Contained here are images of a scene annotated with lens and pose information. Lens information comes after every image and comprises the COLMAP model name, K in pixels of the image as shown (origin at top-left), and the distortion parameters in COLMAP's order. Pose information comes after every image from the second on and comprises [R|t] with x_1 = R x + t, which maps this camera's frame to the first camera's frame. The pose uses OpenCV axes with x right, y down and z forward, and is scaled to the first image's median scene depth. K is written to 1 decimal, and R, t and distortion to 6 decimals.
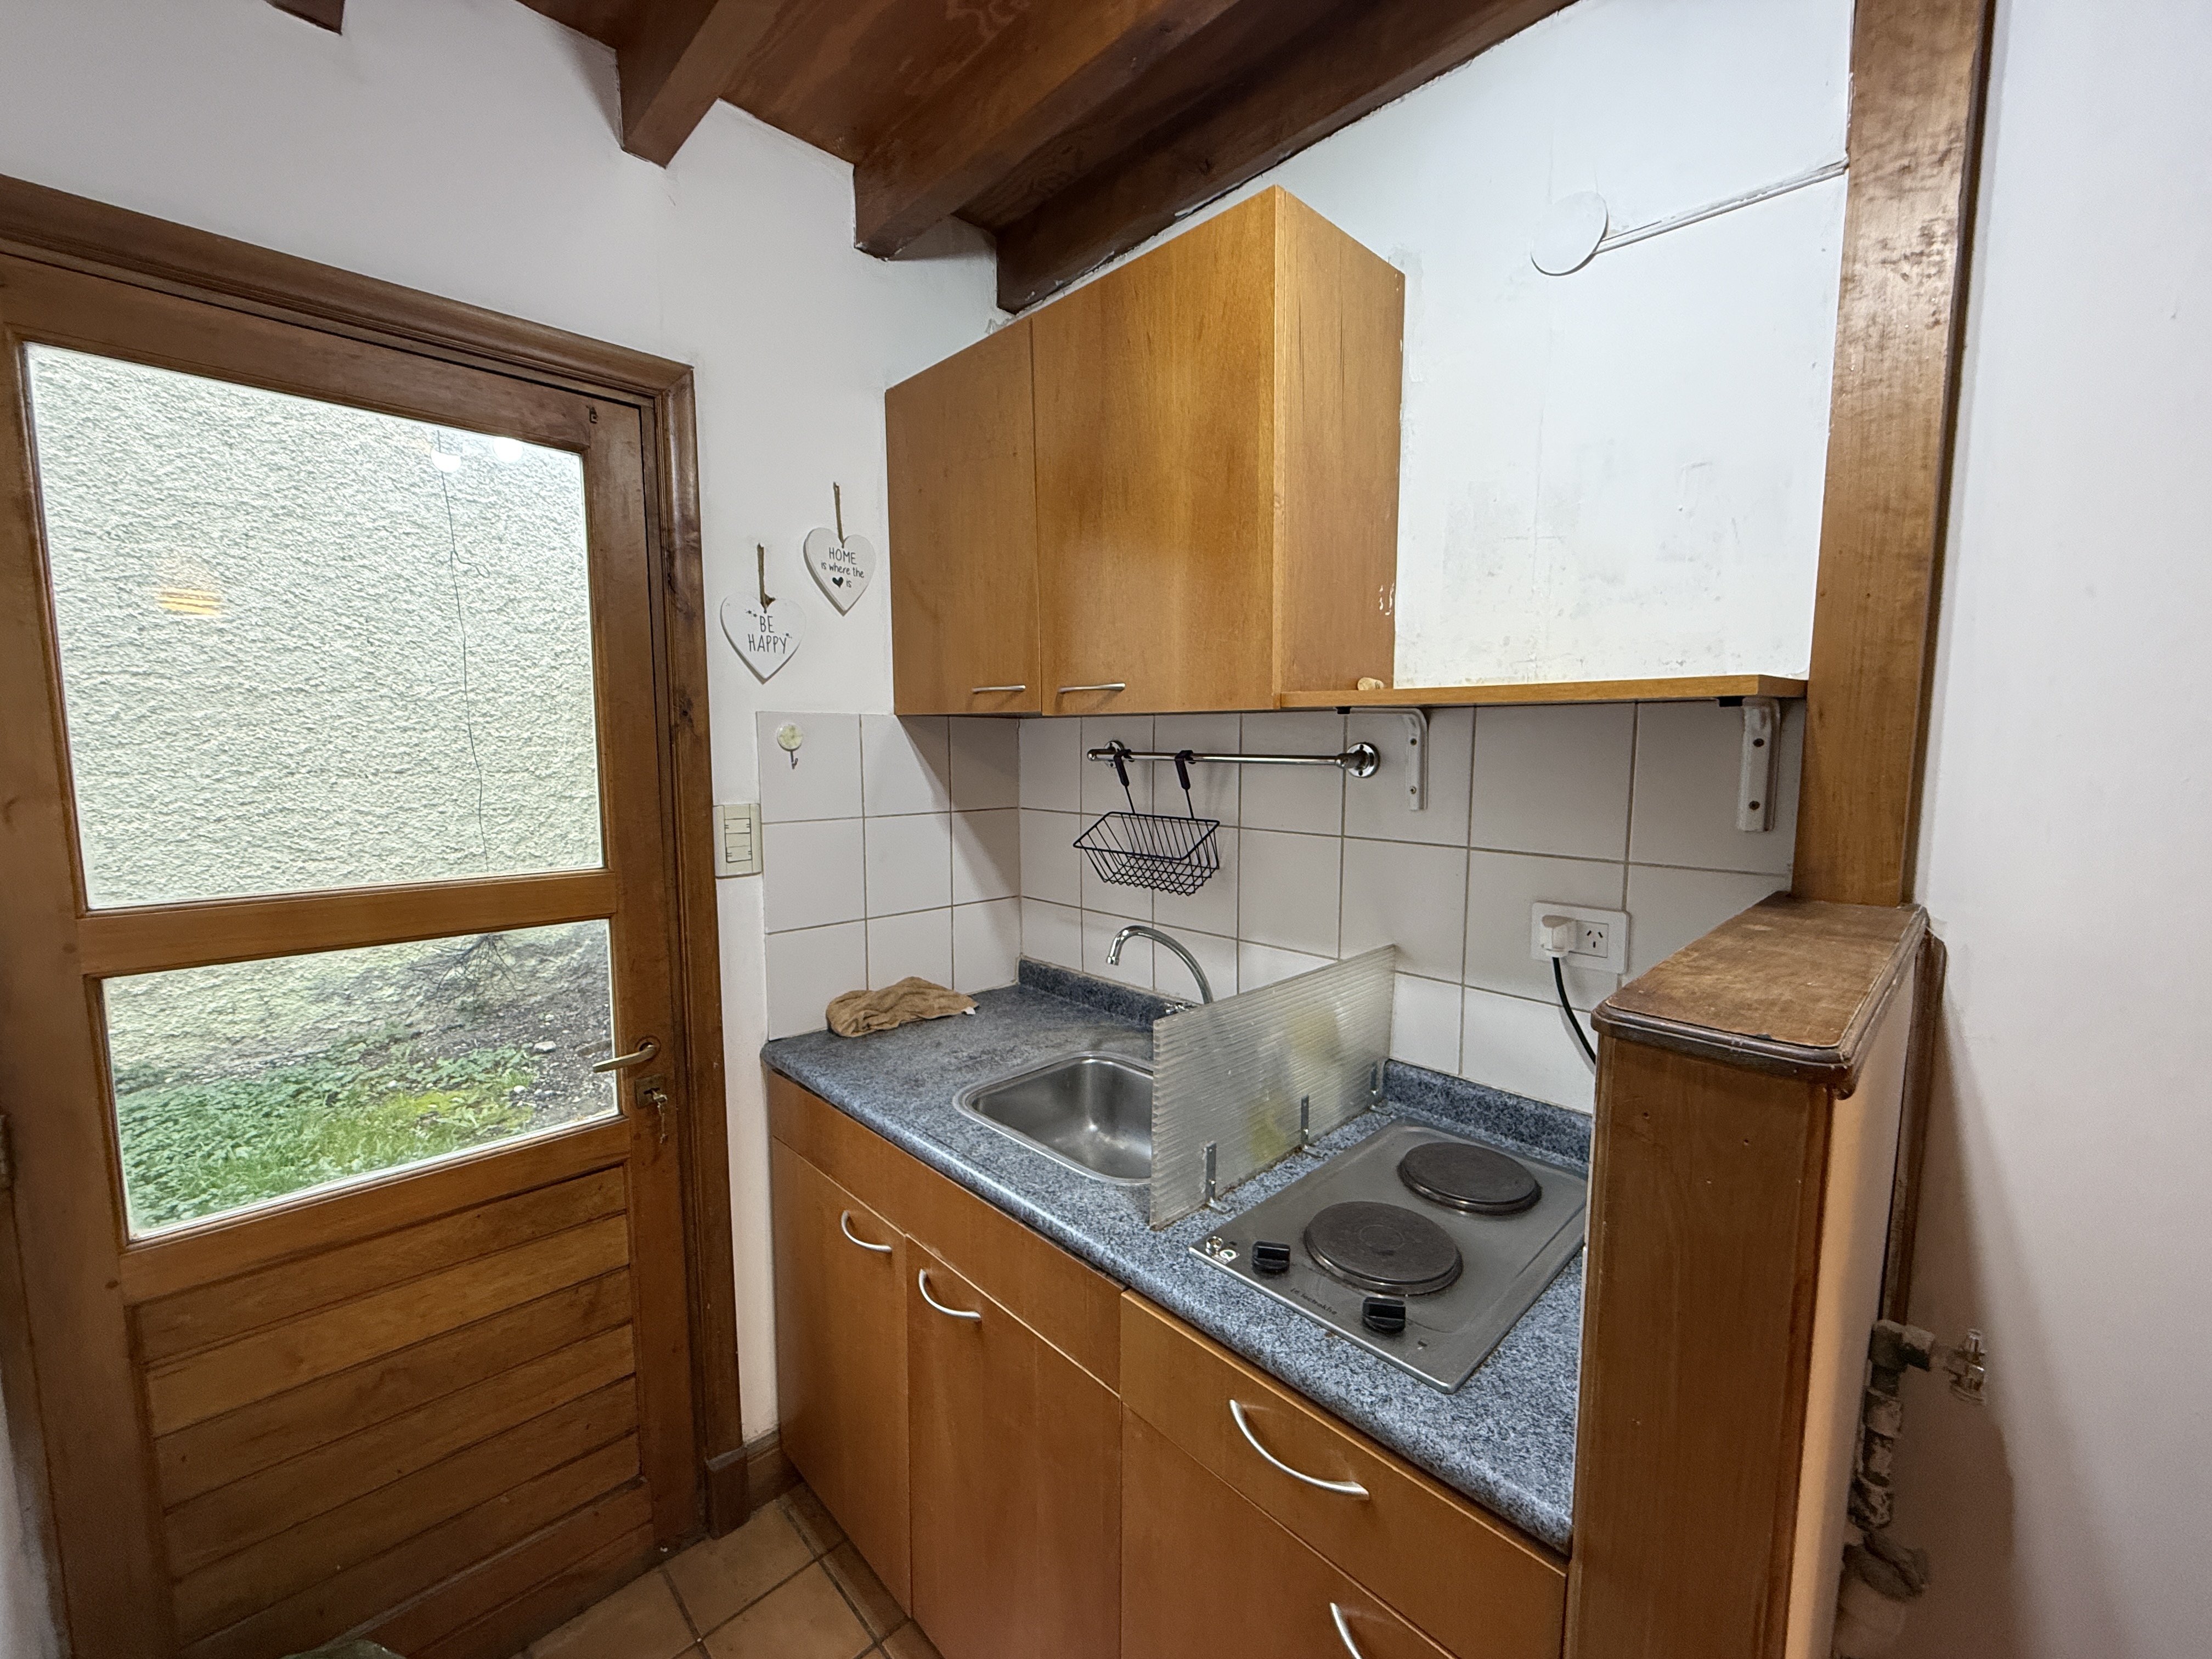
lens RADIAL K [[876.2, 0, 1099.7], [0, 876.2, 830.4], [0, 0, 1]] dist [-0.000251, -0.000113]
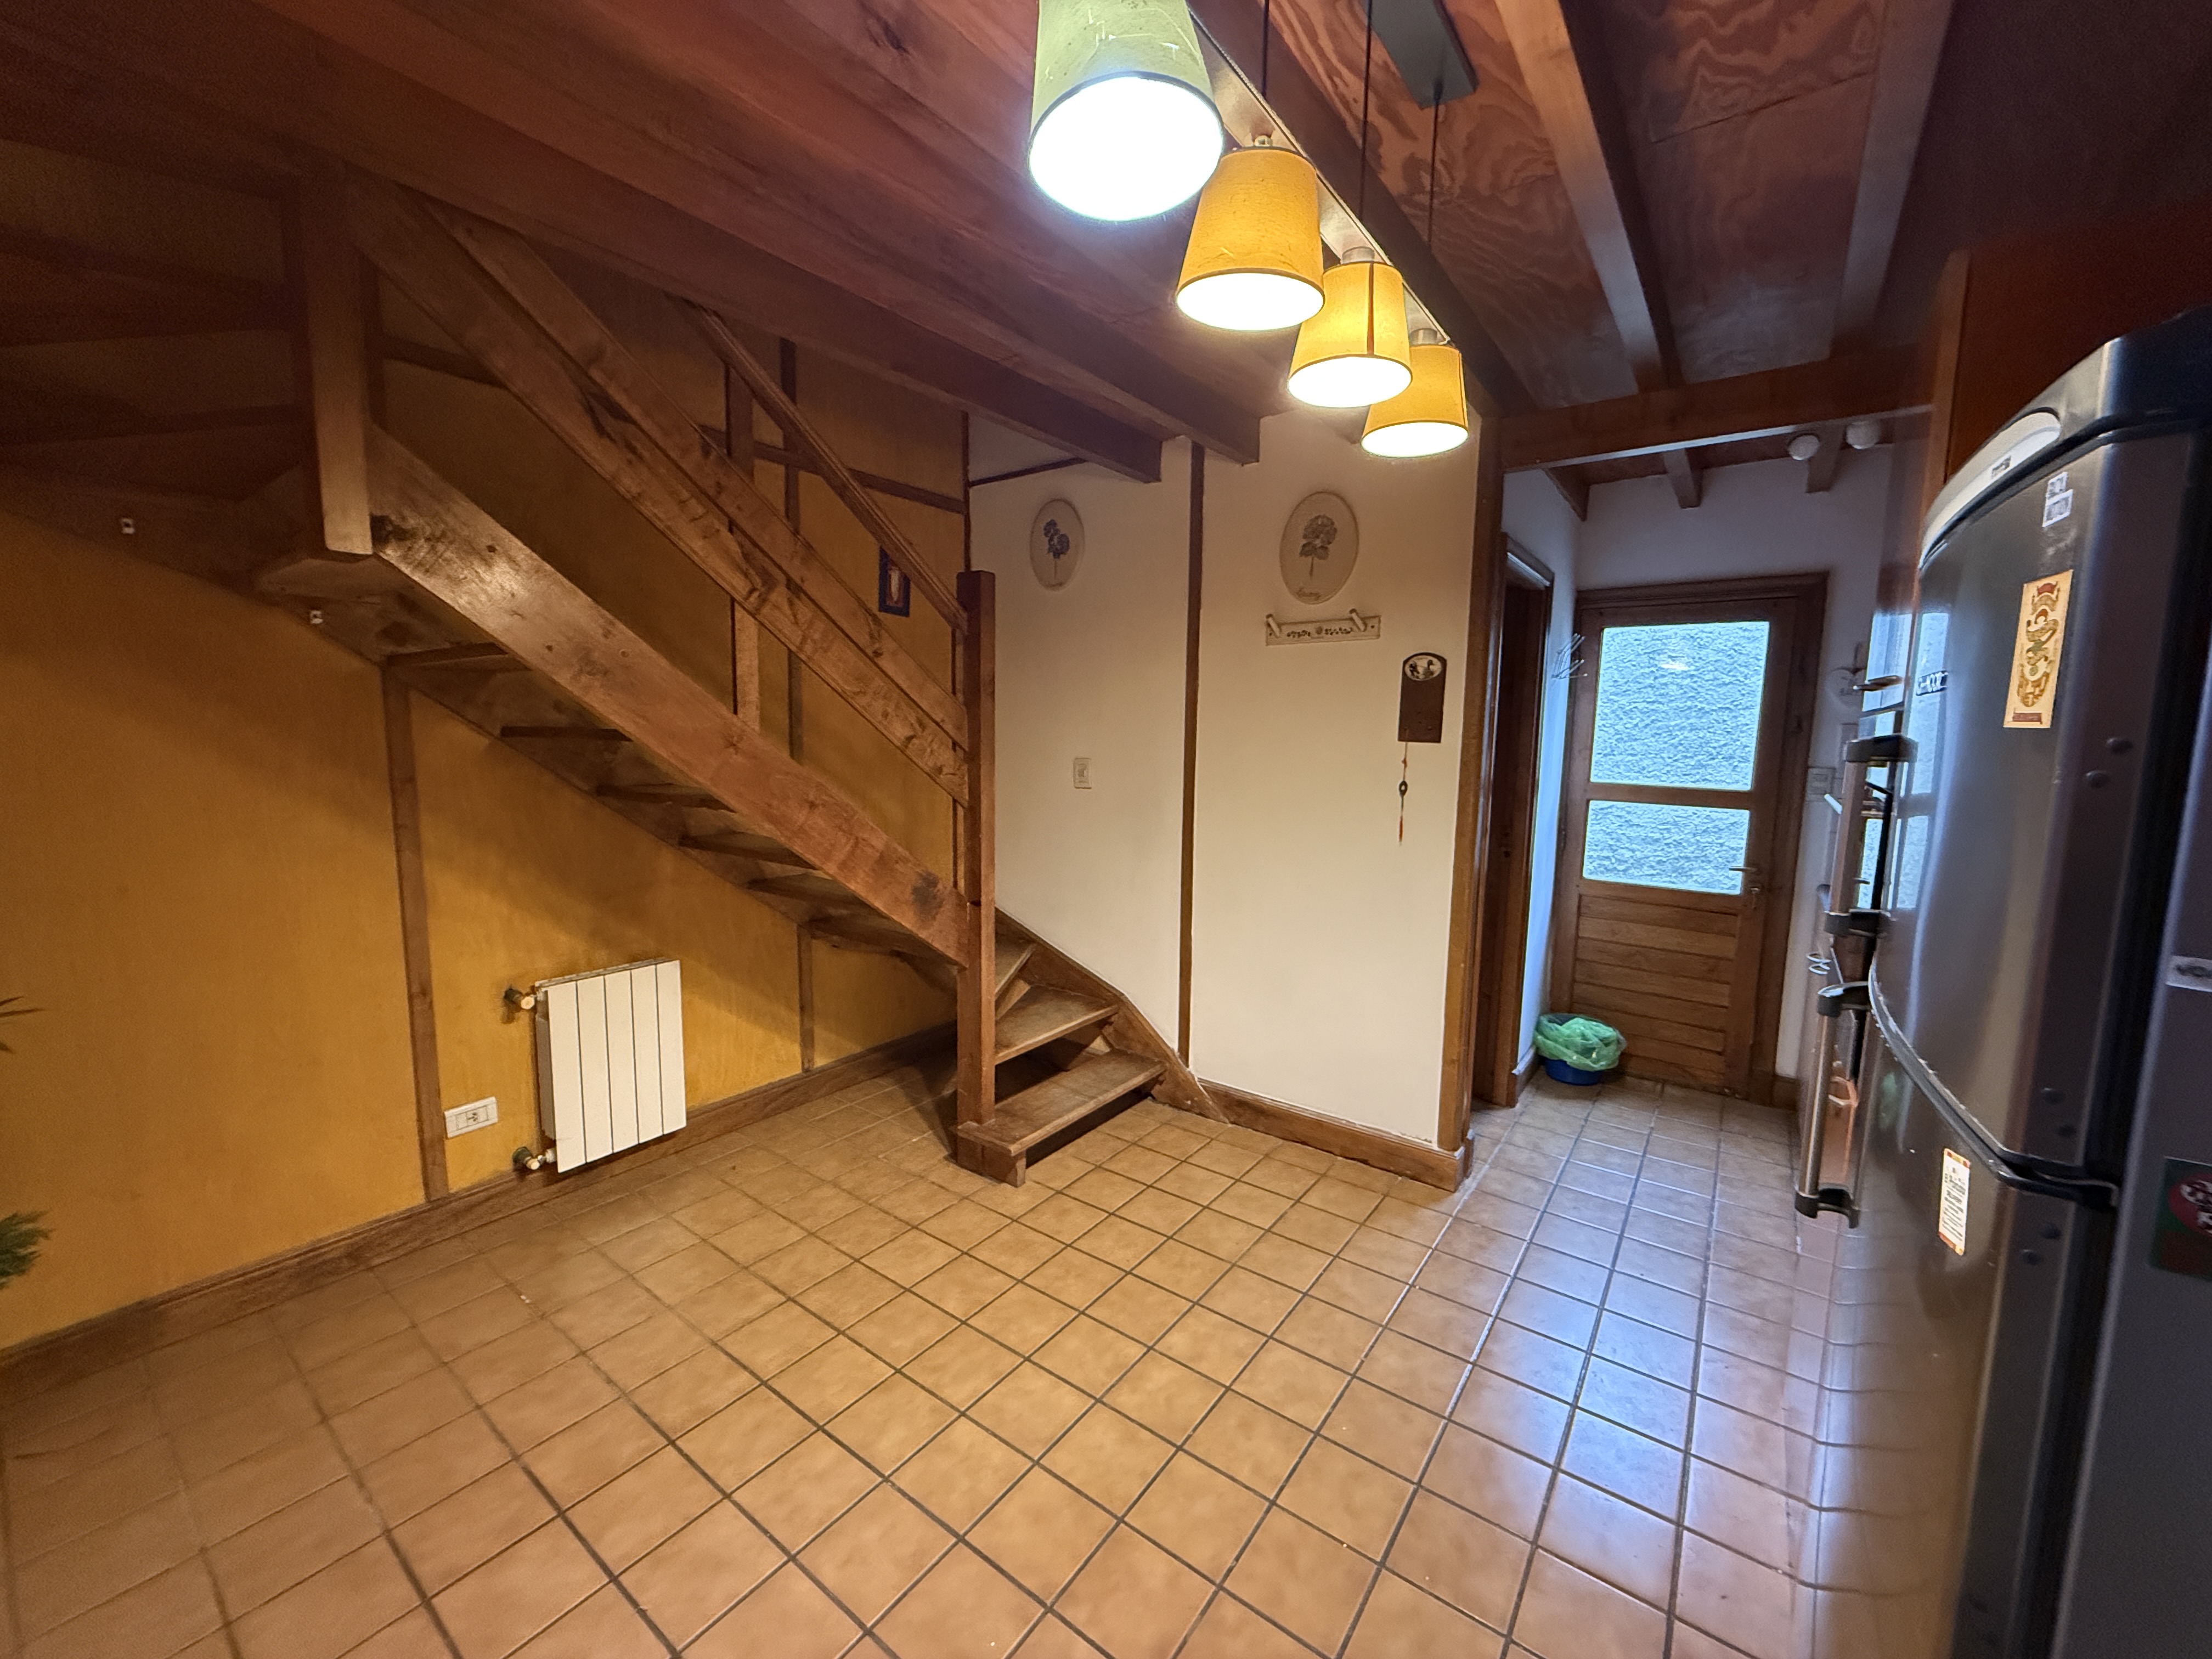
lens RADIAL K [[876.2, 0, 1099.7], [0, 876.2, 830.4], [0, 0, 1]] dist [-0.000251, -0.000113]
pose [[0.157283, 0.118753, -0.980388, 1.298447], [-0.124638, 0.987192, 0.099582, 0.117479], [0.979657, 0.106531, 0.170070, -0.980948]]
